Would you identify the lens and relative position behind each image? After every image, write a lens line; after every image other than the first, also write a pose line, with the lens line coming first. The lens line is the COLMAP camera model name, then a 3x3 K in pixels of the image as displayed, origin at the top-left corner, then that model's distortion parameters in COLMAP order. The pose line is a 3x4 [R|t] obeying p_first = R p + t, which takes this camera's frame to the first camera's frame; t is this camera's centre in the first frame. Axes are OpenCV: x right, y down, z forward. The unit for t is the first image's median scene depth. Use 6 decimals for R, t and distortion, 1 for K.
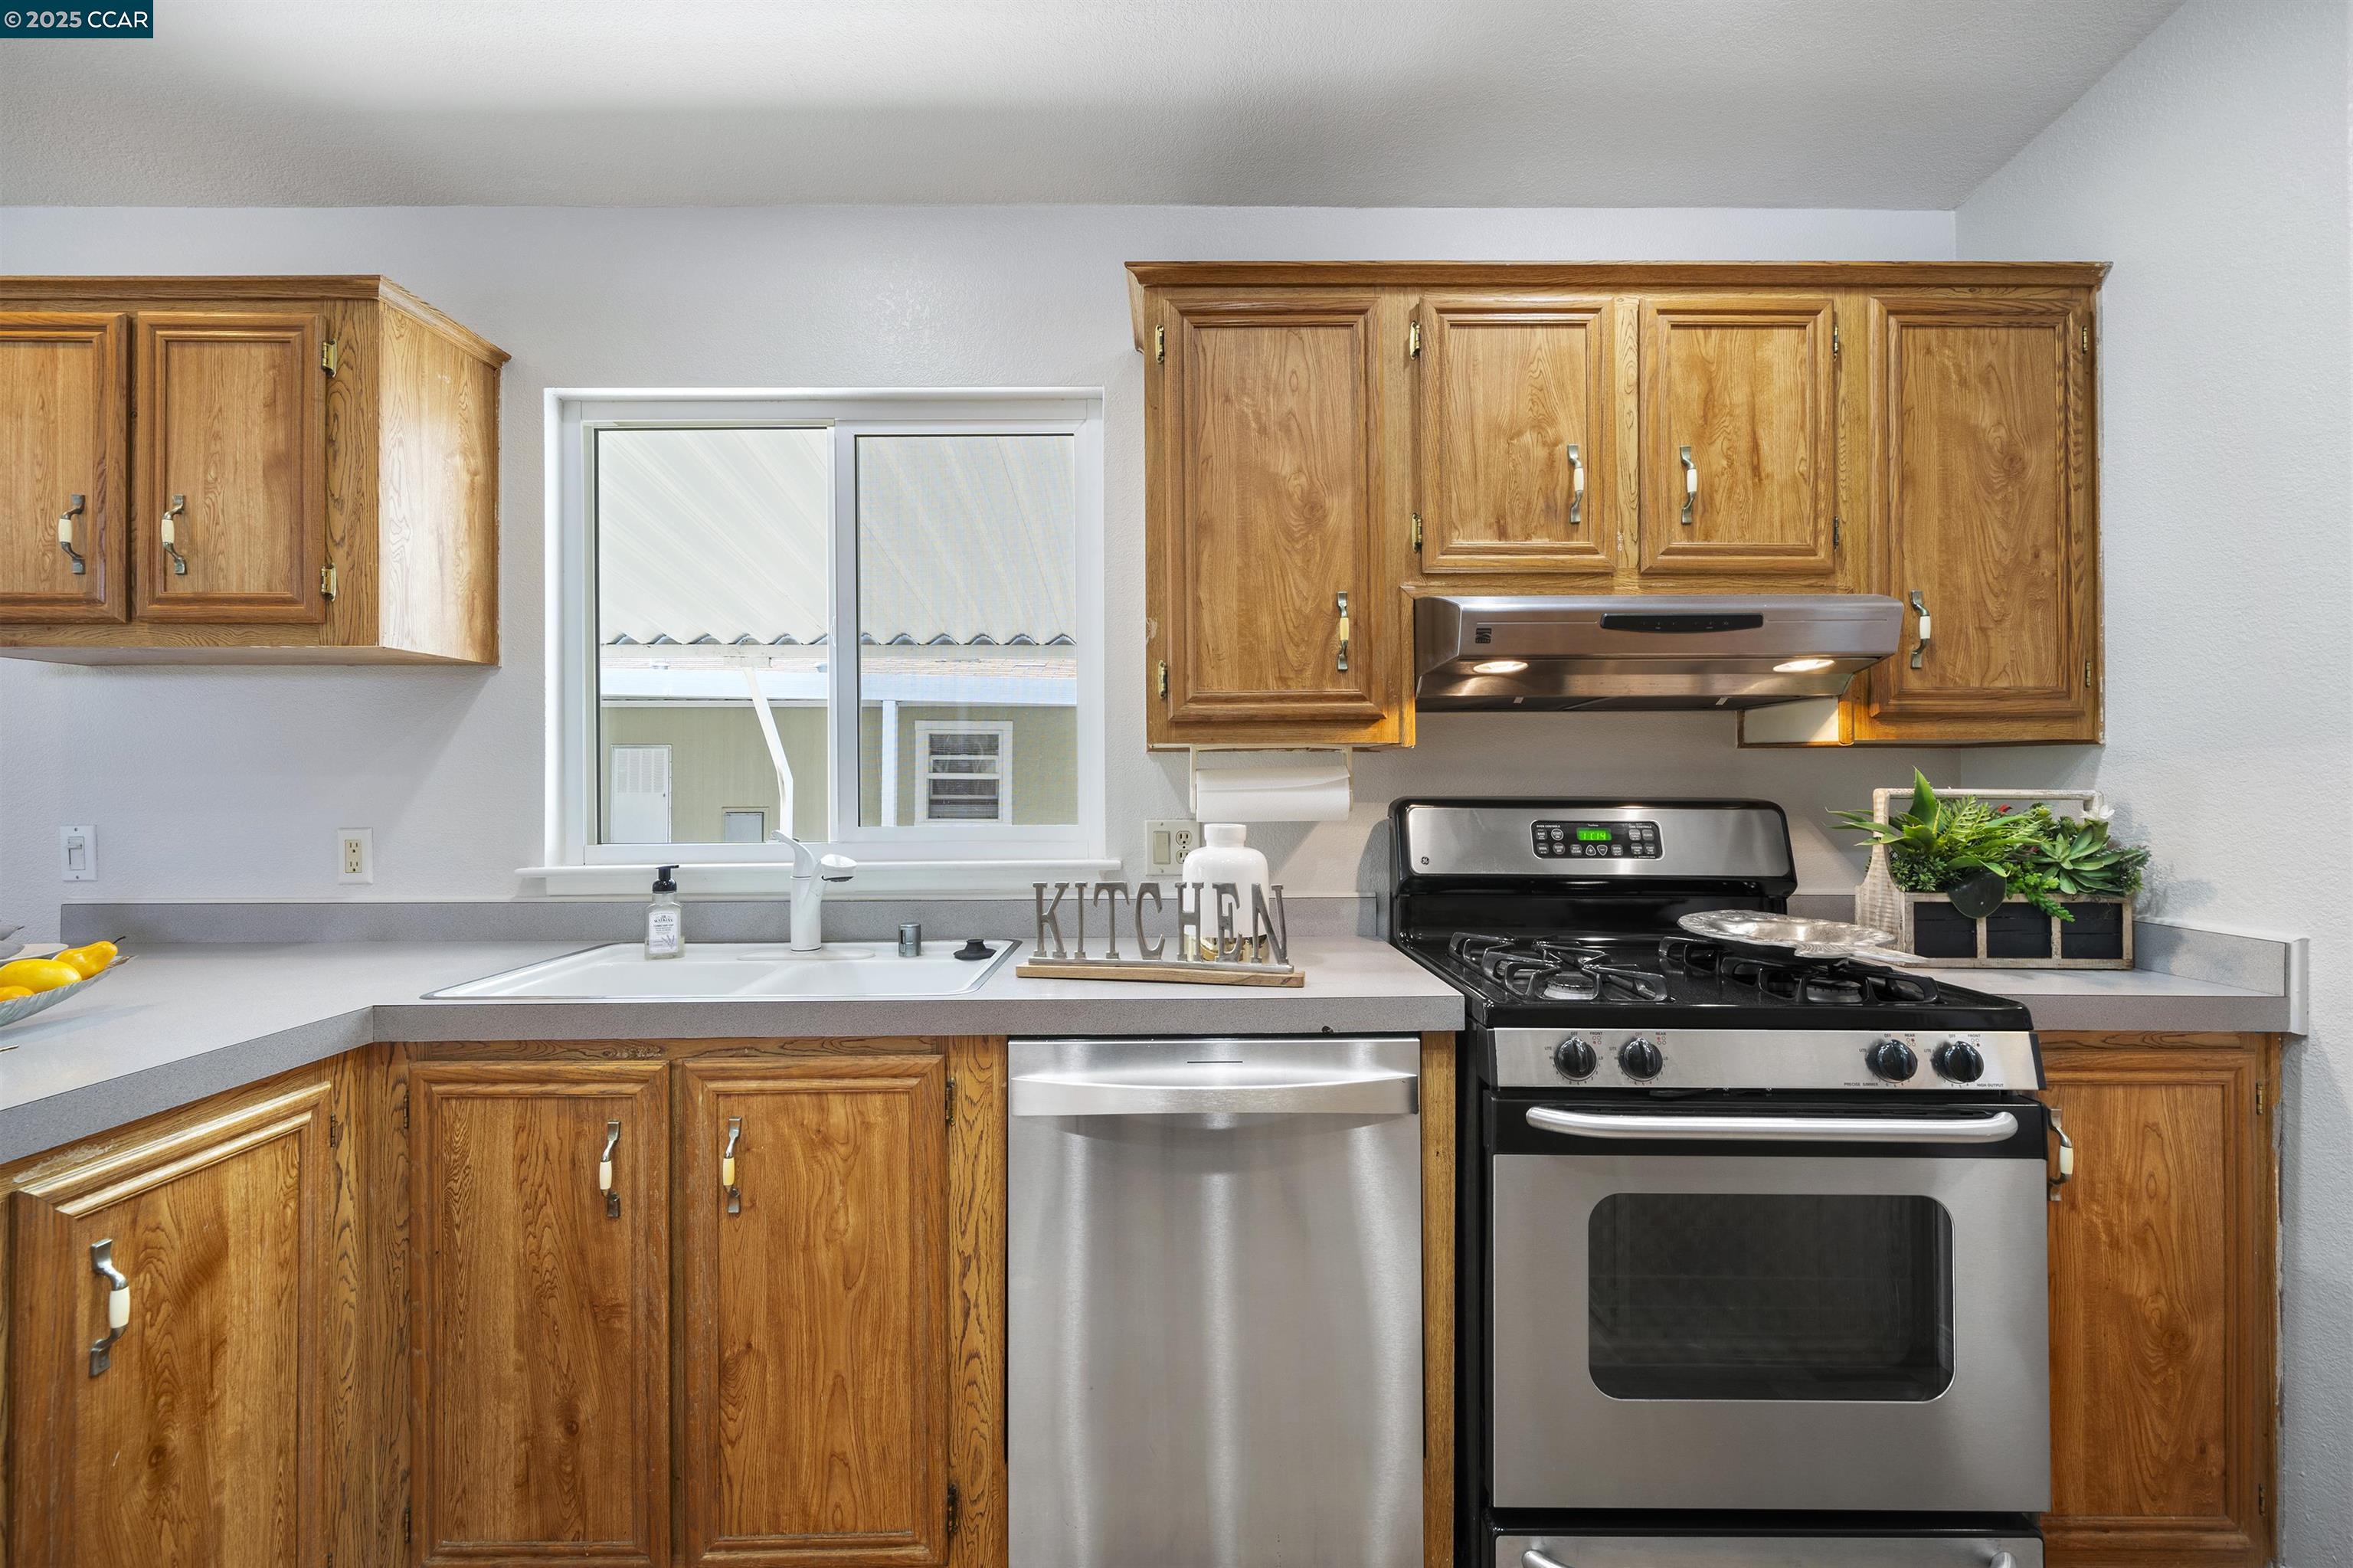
lens RADIAL K [[983.1, 0, 1171.7], [0, 983.1, 774.7], [0, 0, 1]] dist [-0.000707, -0.000104]
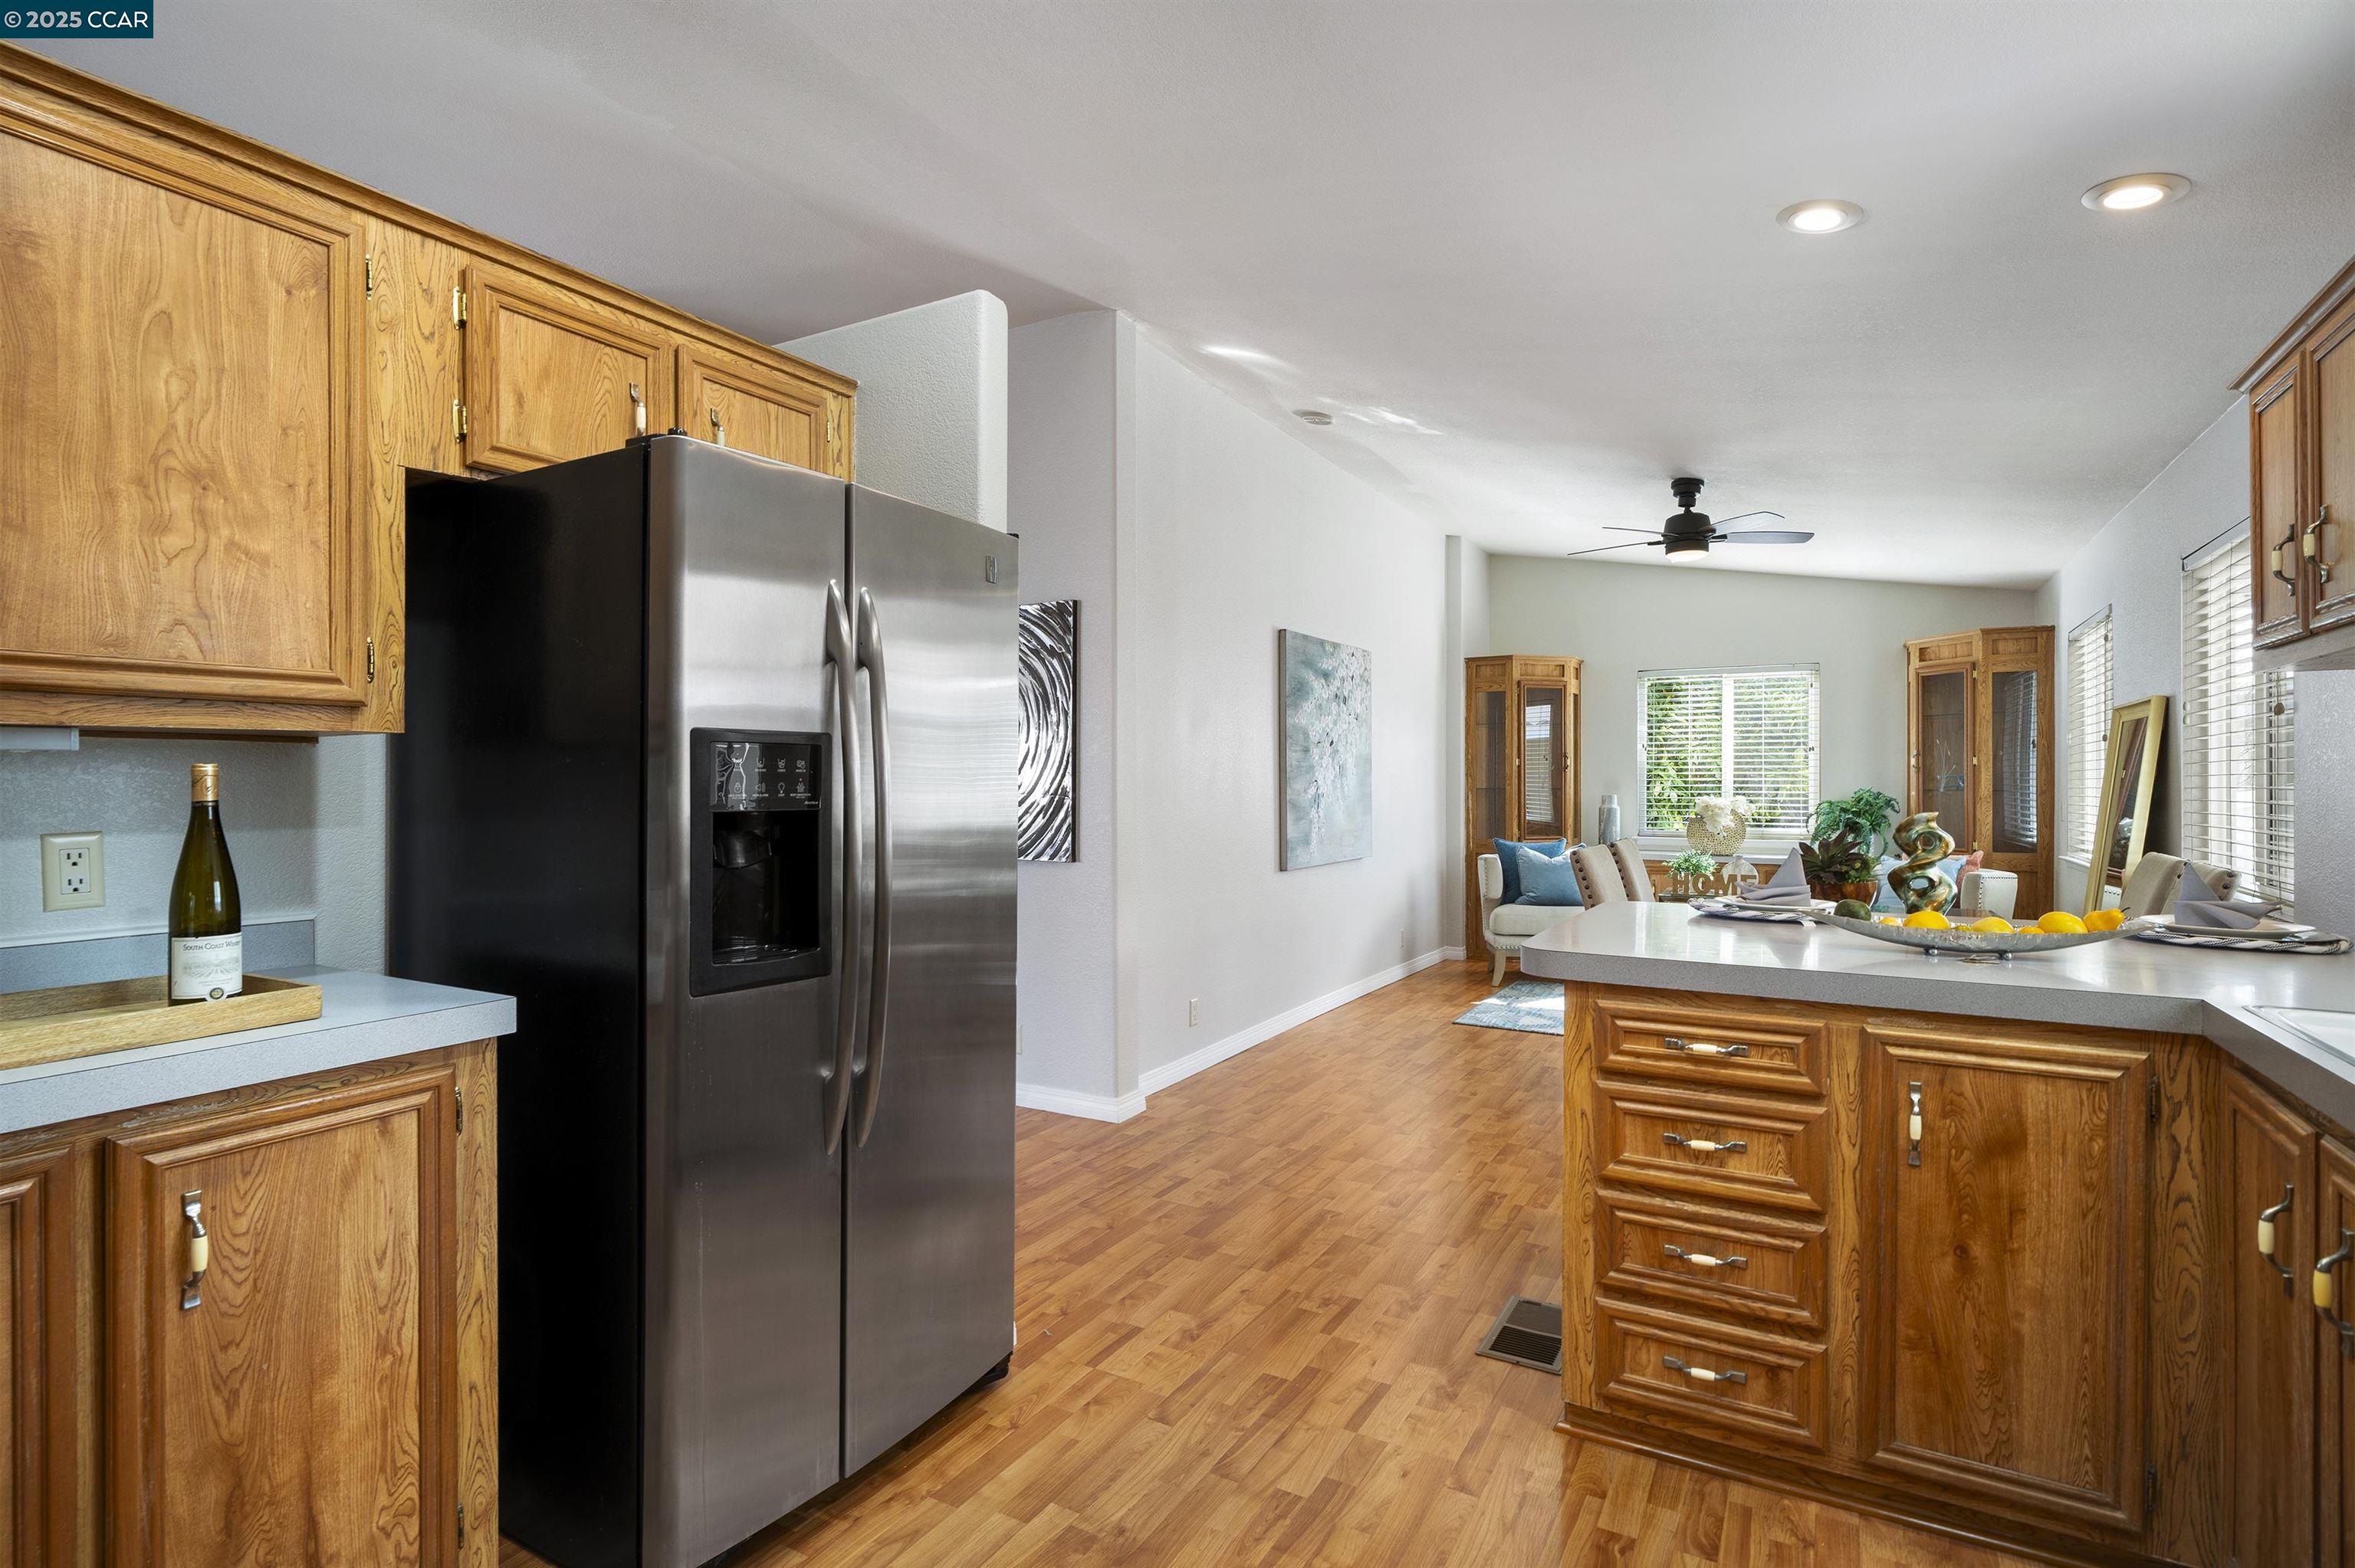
lens RADIAL K [[1127.4, 0, 1177.5], [0, 1127.4, 784.0], [0, 0, 1]] dist [0.000912, 0.000117]
pose [[-0.508491, 0.001914, -0.861065, 0.676642], [0.009044, 0.999954, -0.003118, -0.000916], [0.861020, -0.009373, -0.508485, 0.589120]]
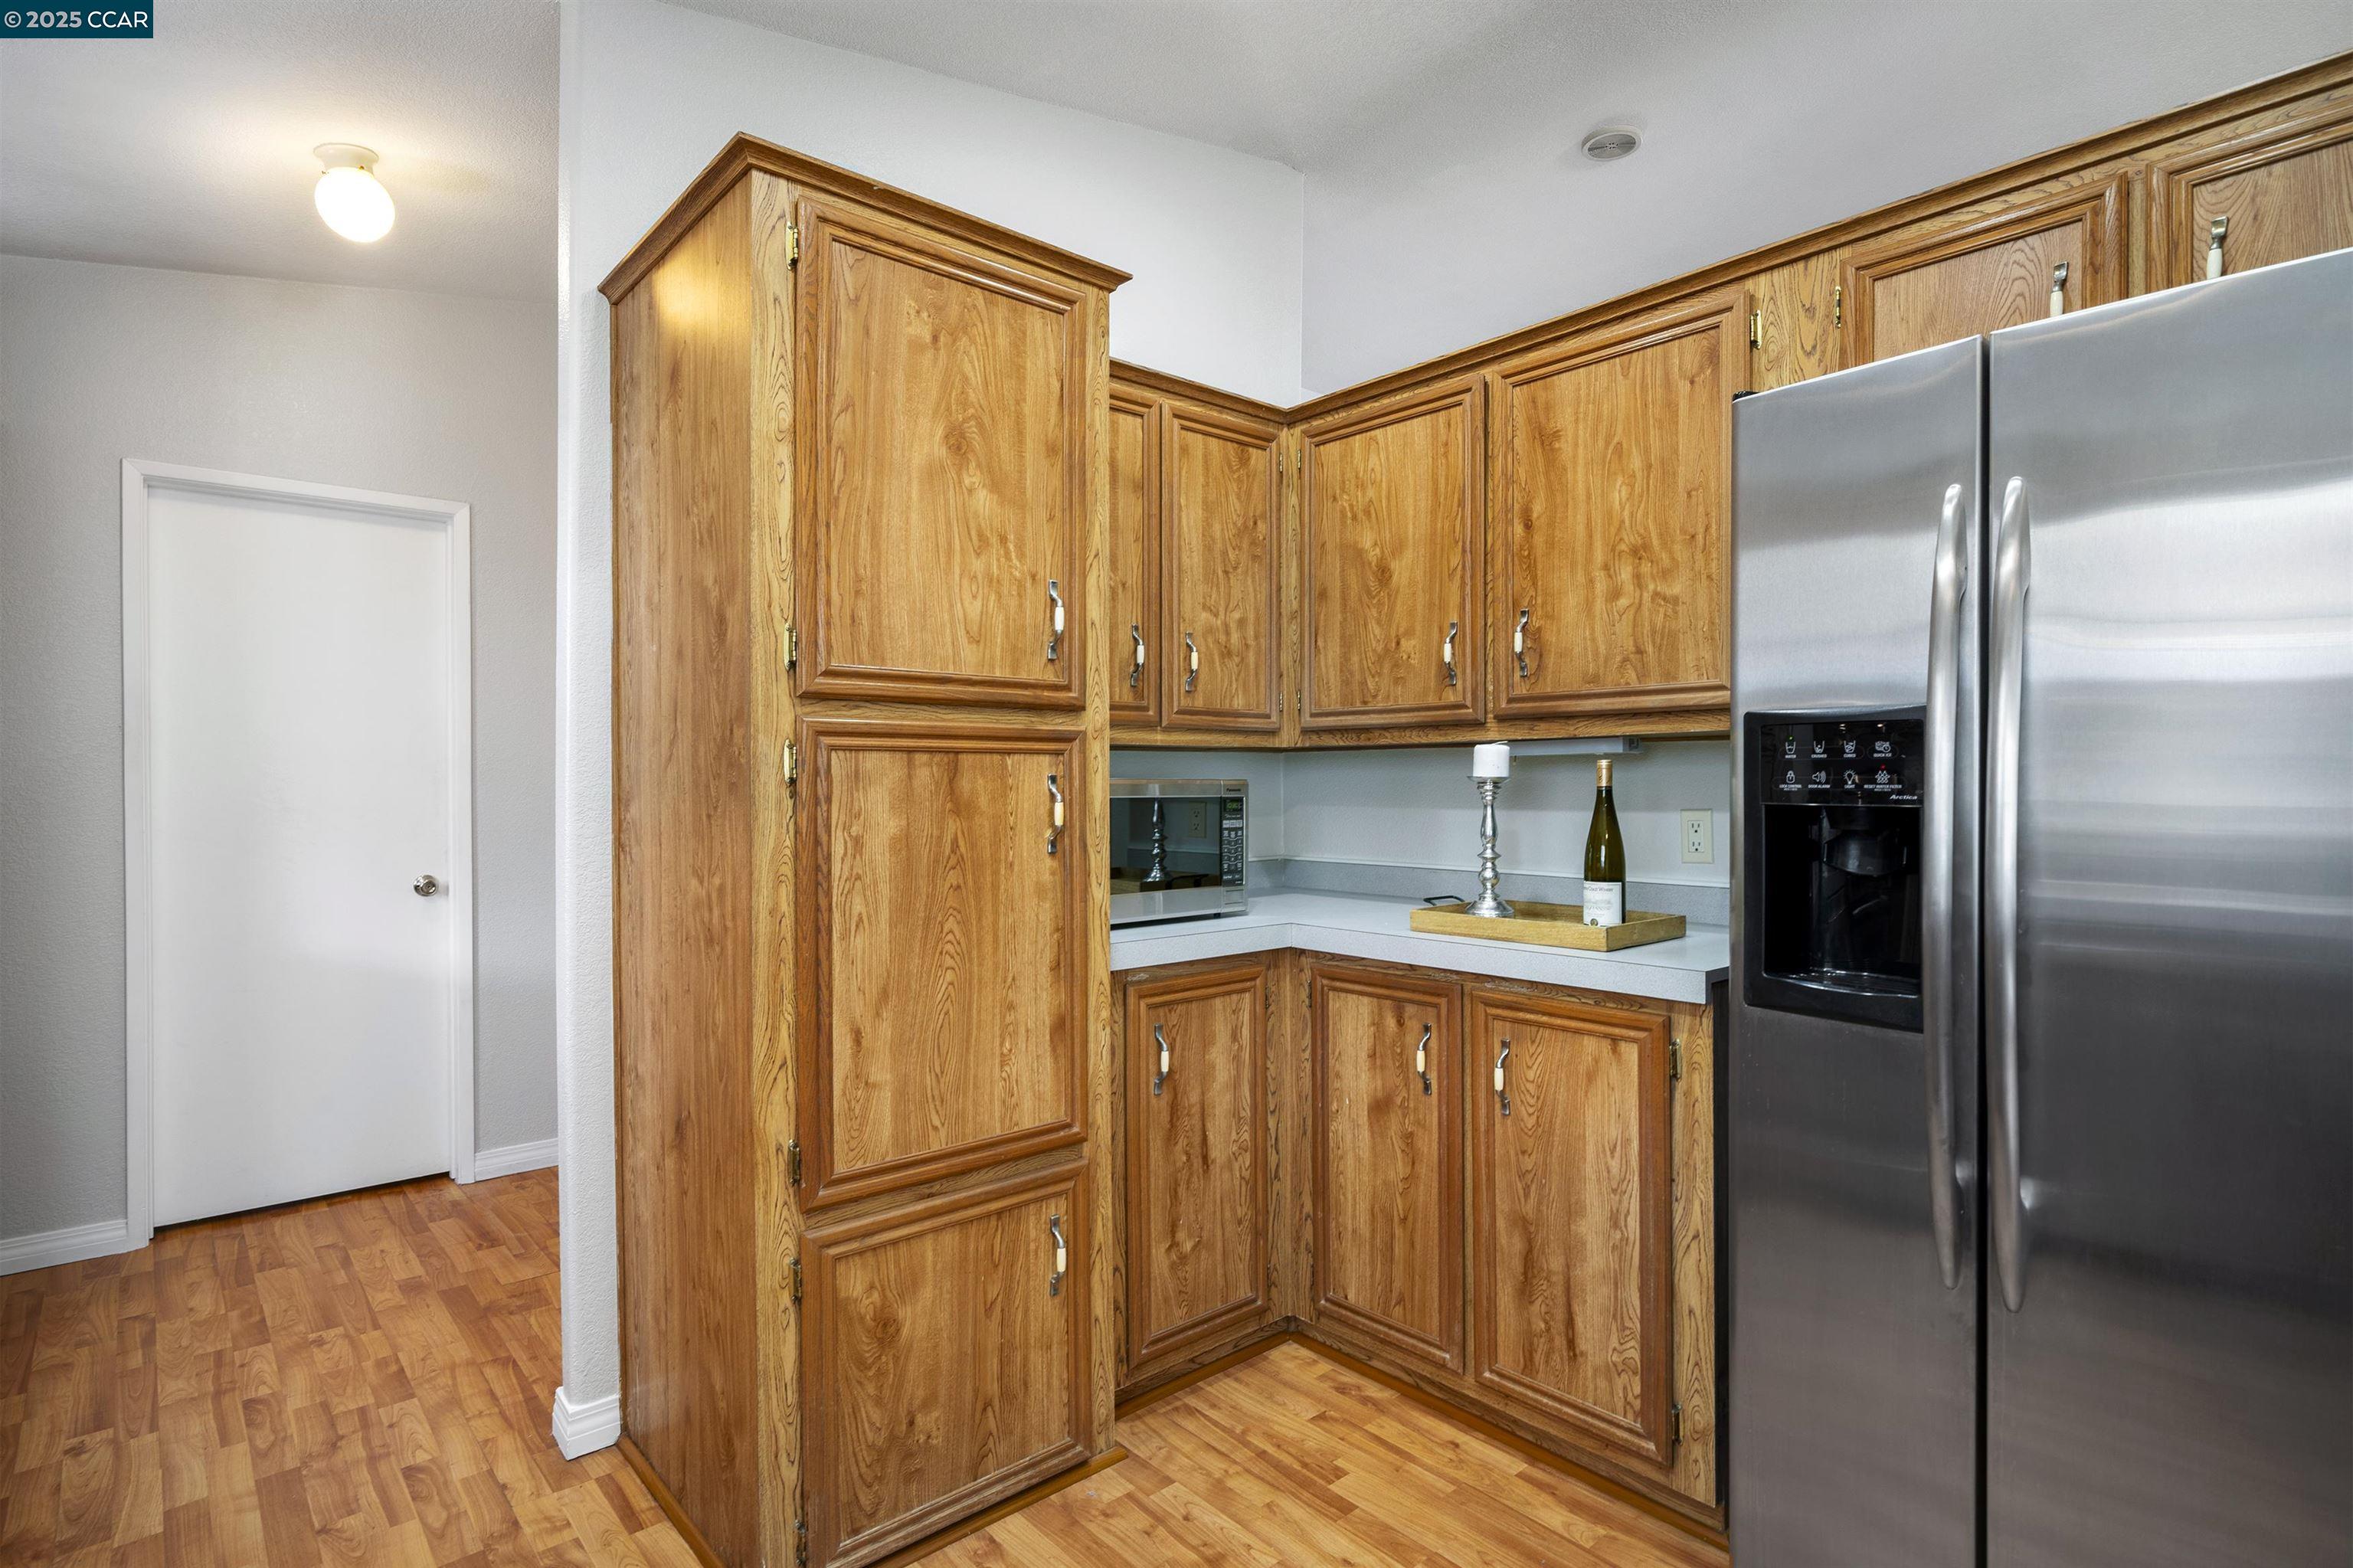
lens RADIAL K [[1177.7, 0, 1199.5], [0, 1177.7, 788.4], [0, 0, 1]] dist [-0.000708, 0.000338]
pose [[-0.662482, -0.005149, 0.749060, -0.428891], [-0.006589, 0.999978, 0.001046, 0.006898], [-0.749049, -0.004243, -0.662501, 0.683530]]
